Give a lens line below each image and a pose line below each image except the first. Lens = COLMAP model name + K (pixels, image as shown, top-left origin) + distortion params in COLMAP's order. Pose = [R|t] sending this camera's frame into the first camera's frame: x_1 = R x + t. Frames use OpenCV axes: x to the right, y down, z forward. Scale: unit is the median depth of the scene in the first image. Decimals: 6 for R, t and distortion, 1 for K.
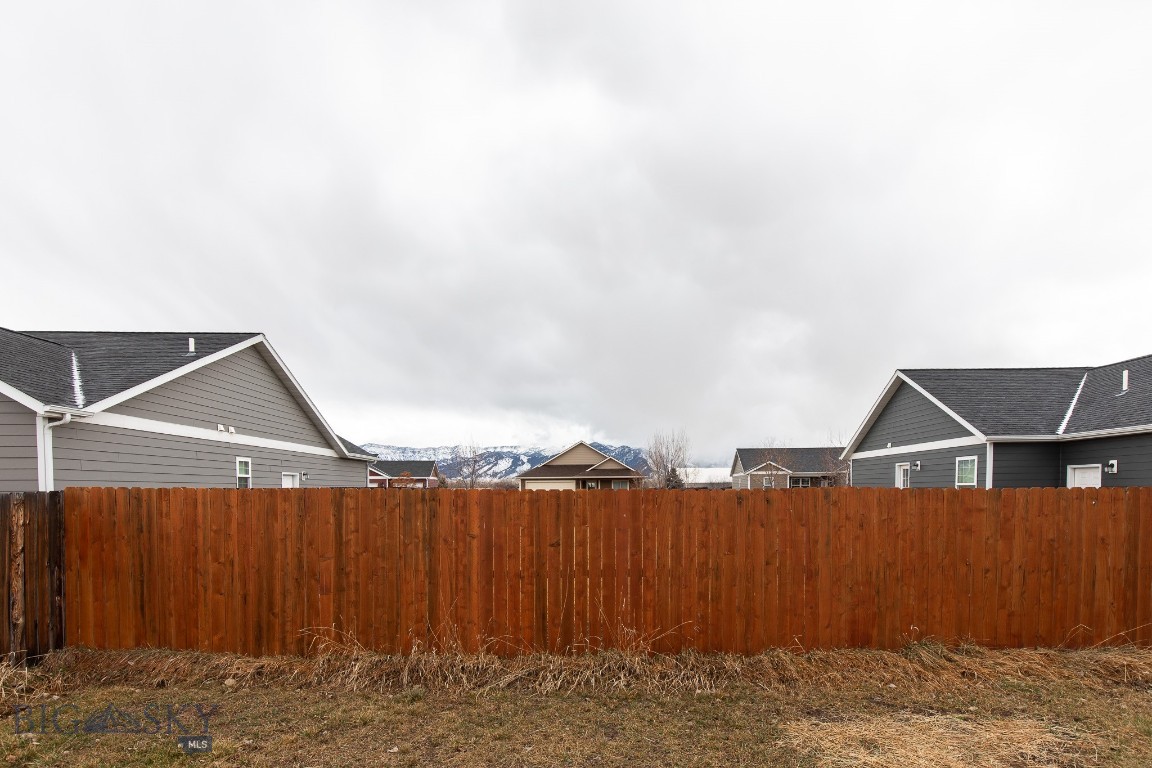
lens RADIAL K [[568.4, 0, 576.7], [0, 568.4, 494.4], [0, 0, 1]] dist [0.011120, -0.000139]
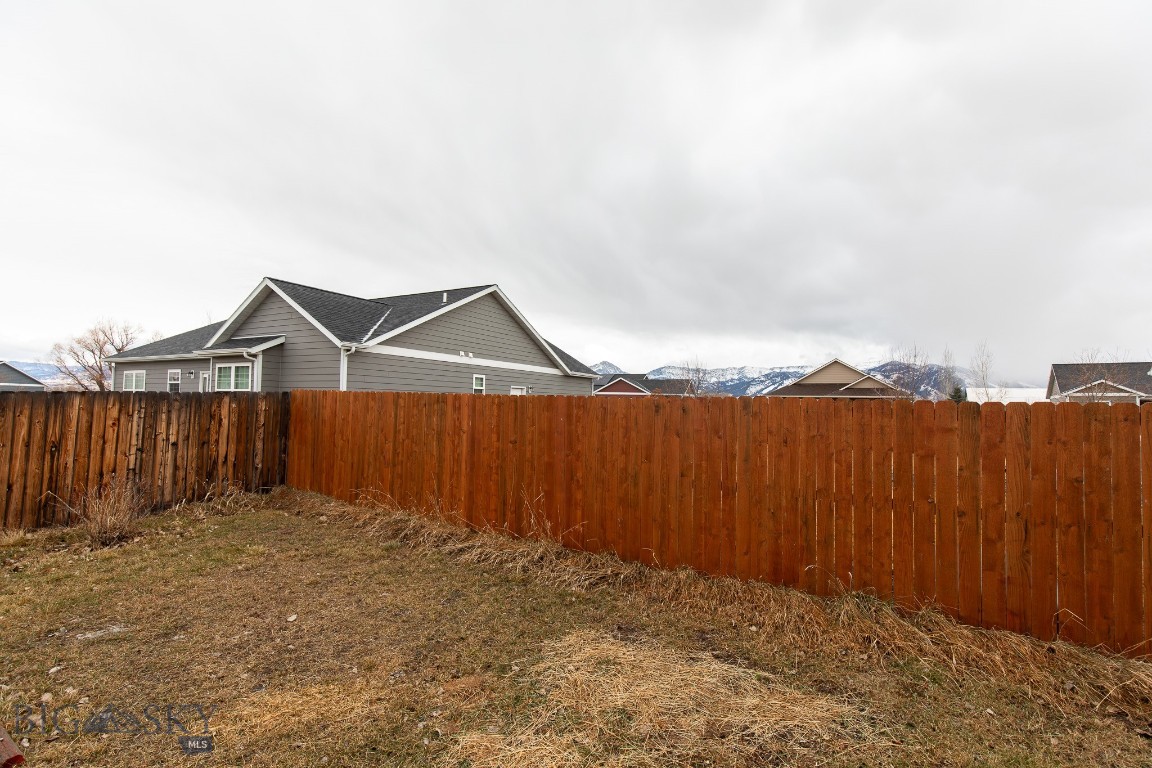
lens RADIAL K [[515.8, 0, 591.3], [0, 515.8, 383.5], [0, 0, 1]] dist [0.007059, -0.000406]
pose [[0.852537, 0.003407, -0.522656, 0.646702], [-0.032437, 0.998396, -0.046402, 0.012320], [0.521660, 0.056513, 0.851280, 0.171348]]
